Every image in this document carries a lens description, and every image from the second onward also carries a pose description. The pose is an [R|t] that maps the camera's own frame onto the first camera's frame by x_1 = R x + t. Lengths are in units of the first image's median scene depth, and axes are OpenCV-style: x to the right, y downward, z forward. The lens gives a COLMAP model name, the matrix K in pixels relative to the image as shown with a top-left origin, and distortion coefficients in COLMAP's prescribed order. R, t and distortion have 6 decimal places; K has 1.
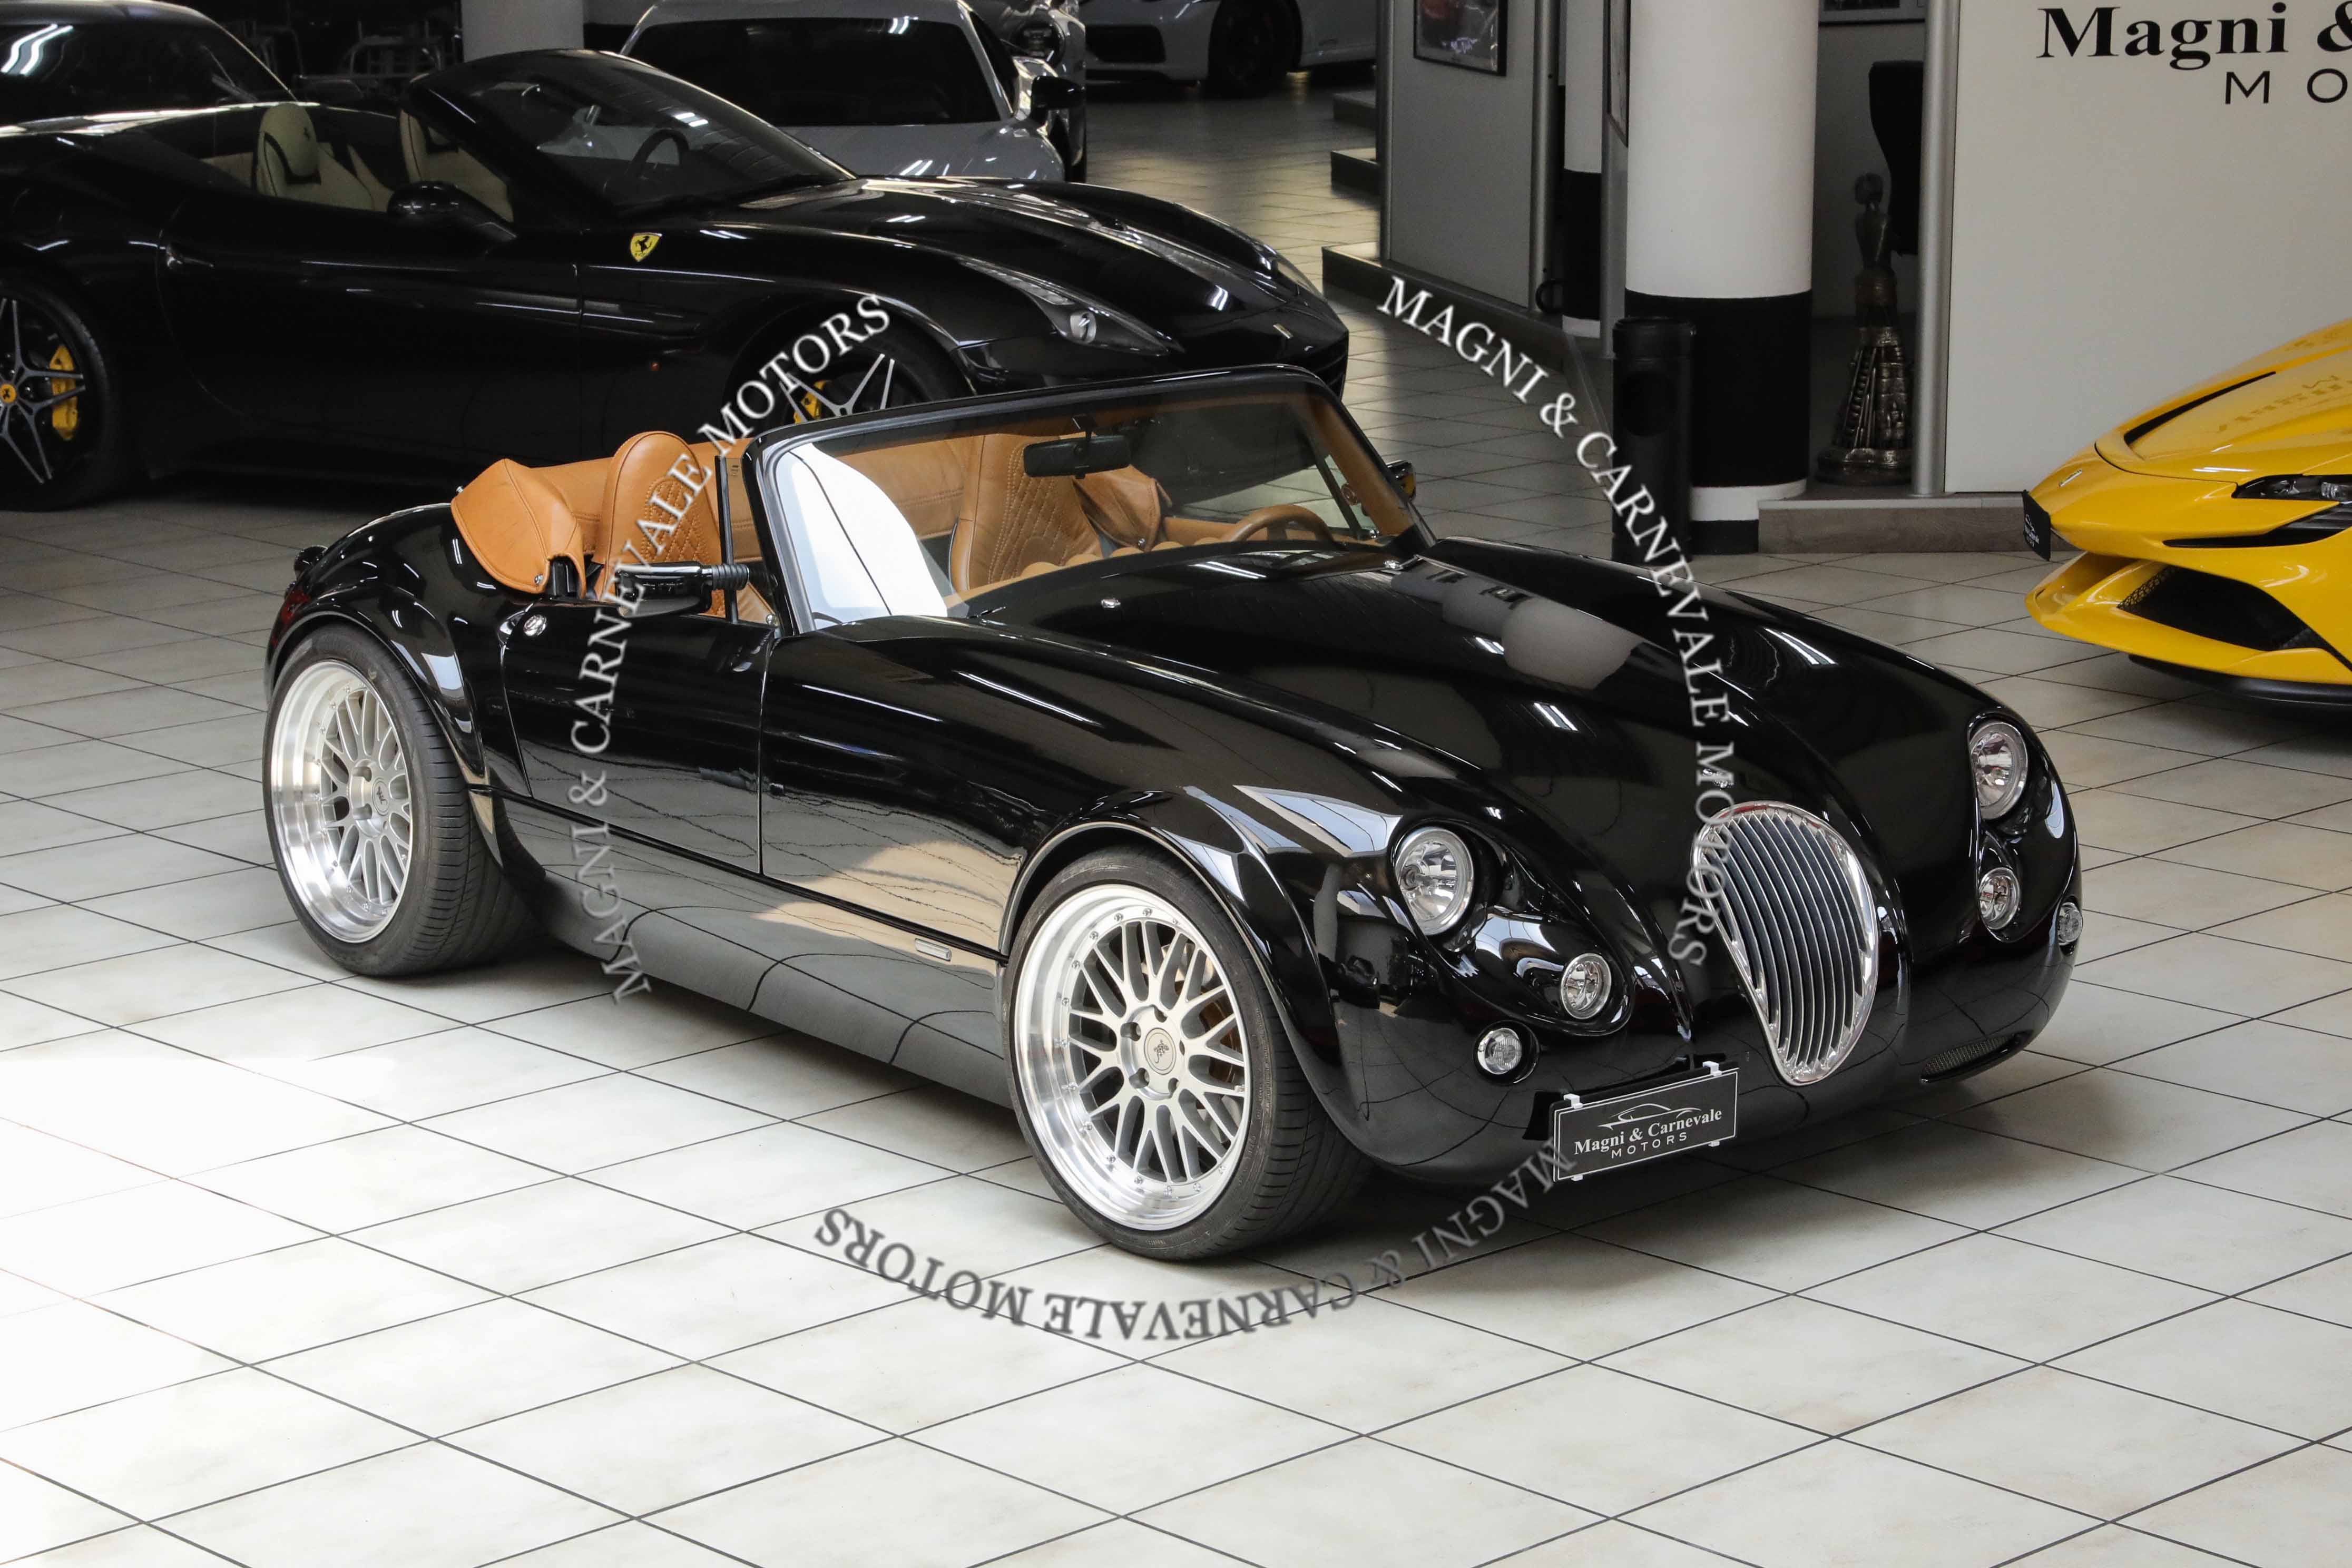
lens RADIAL K [[4885.6, 0, 1168.3], [0, 4885.6, 777.9], [0, 0, 1]] dist [0.230137, 0.000000]
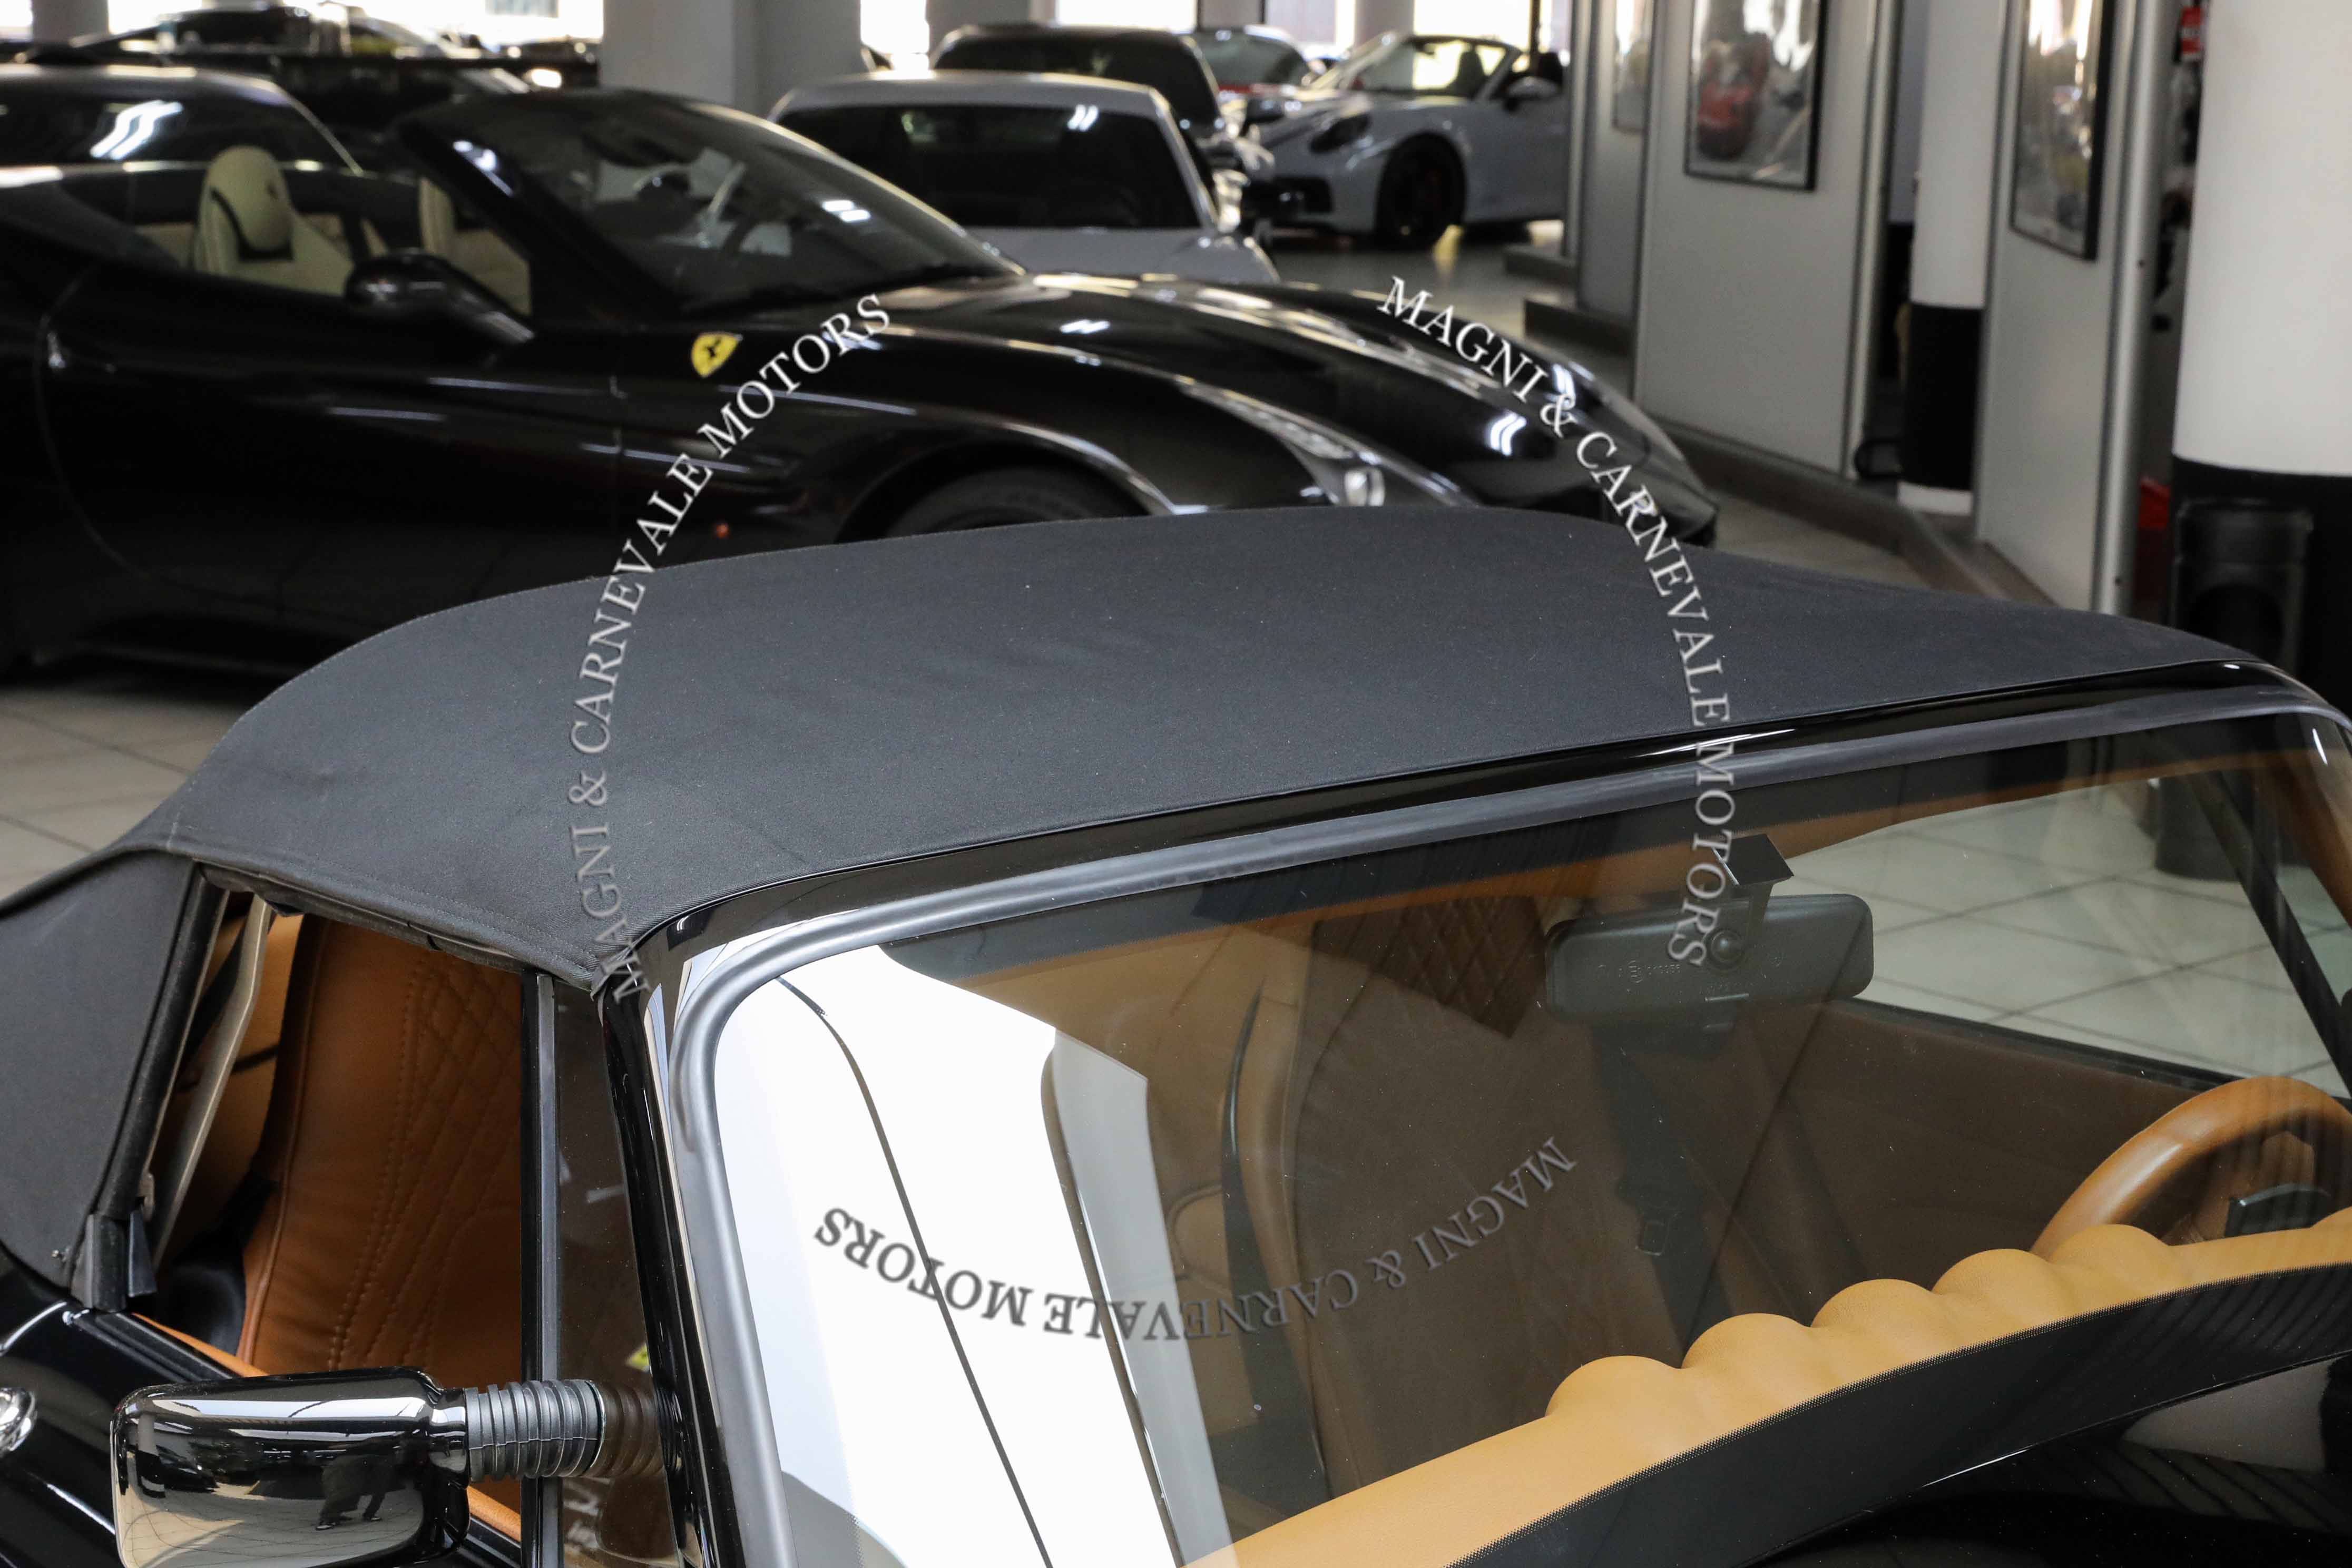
lens RADIAL K [[3663.7, 0, 1172.3], [0, 3663.7, 781.4], [0, 0, 1]] dist [0.111044, 0.000000]
pose [[0.999344, 0.030395, -0.019668, -0.046451], [-0.030500, 0.999522, -0.005066, -0.071144], [0.019505, 0.005662, 0.999794, 0.723648]]
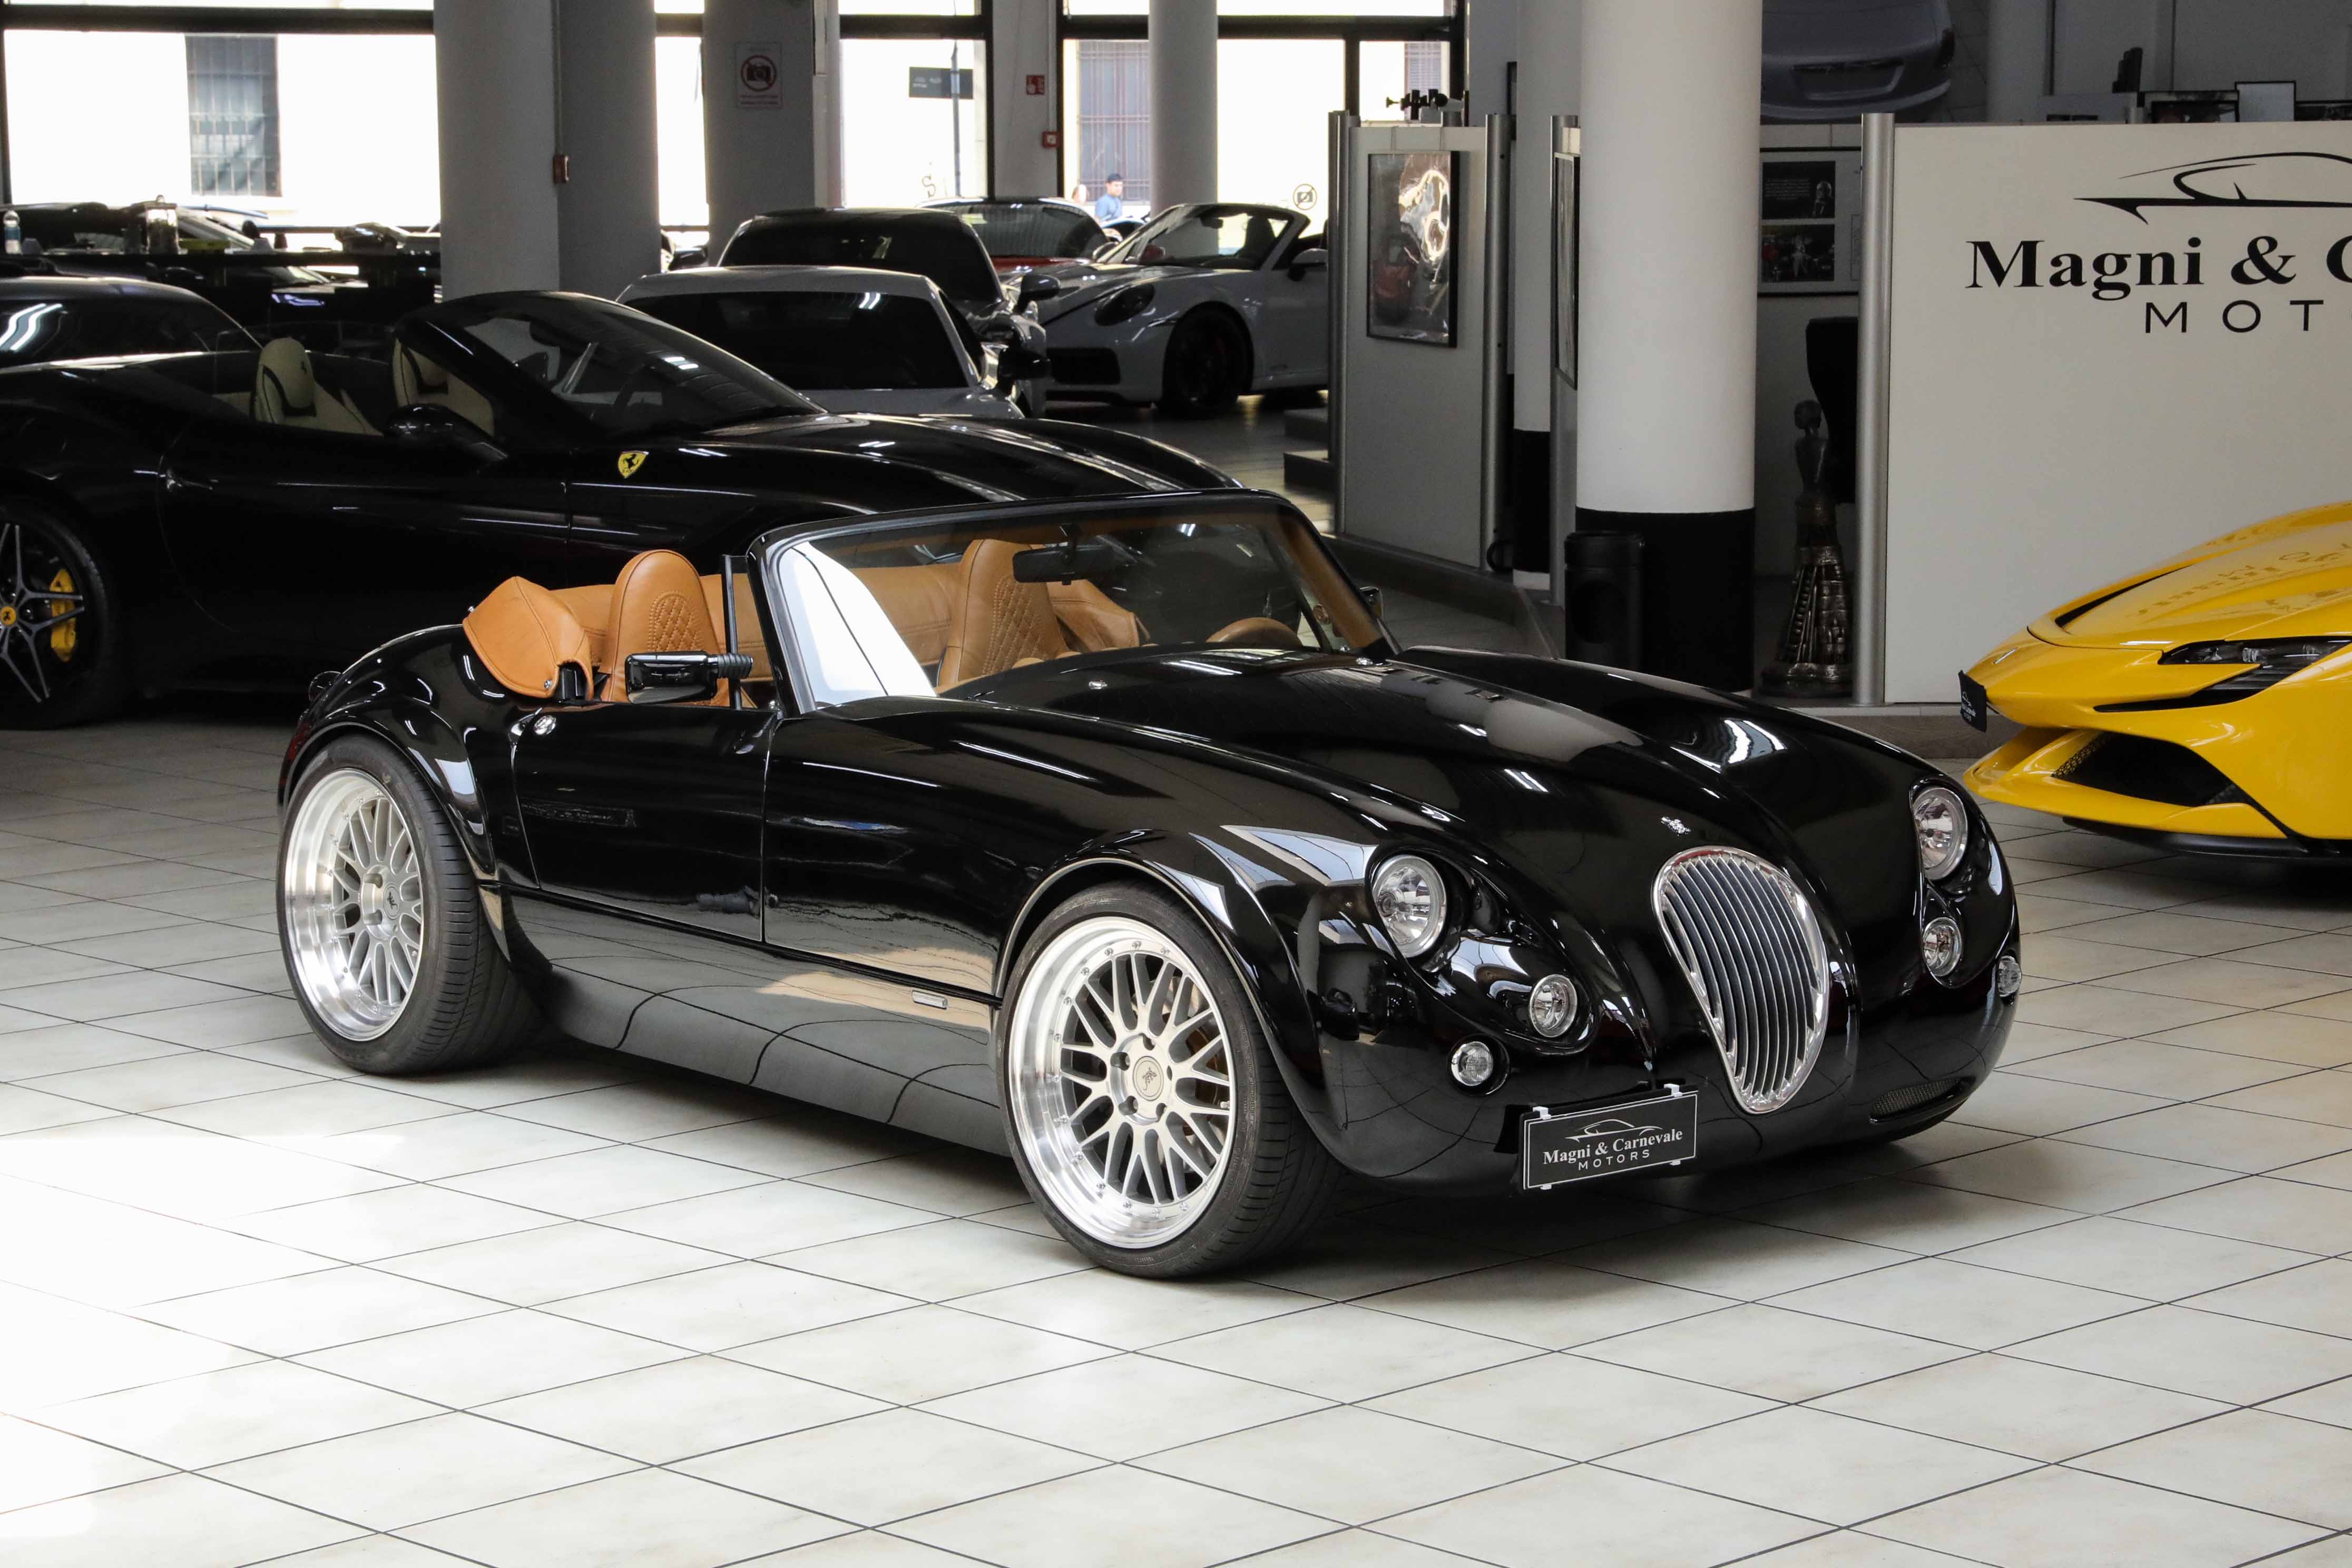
lens RADIAL K [[4885.6, 0, 1185.9], [0, 4885.6, 782.0], [0, 0, 1]] dist [0.230137, 0.000000]
pose [[0.999876, 0.002354, 0.015571, -0.008205], [-0.001070, 0.996637, -0.081930, 0.063719], [-0.015711, 0.081903, 0.996516, -0.042242]]
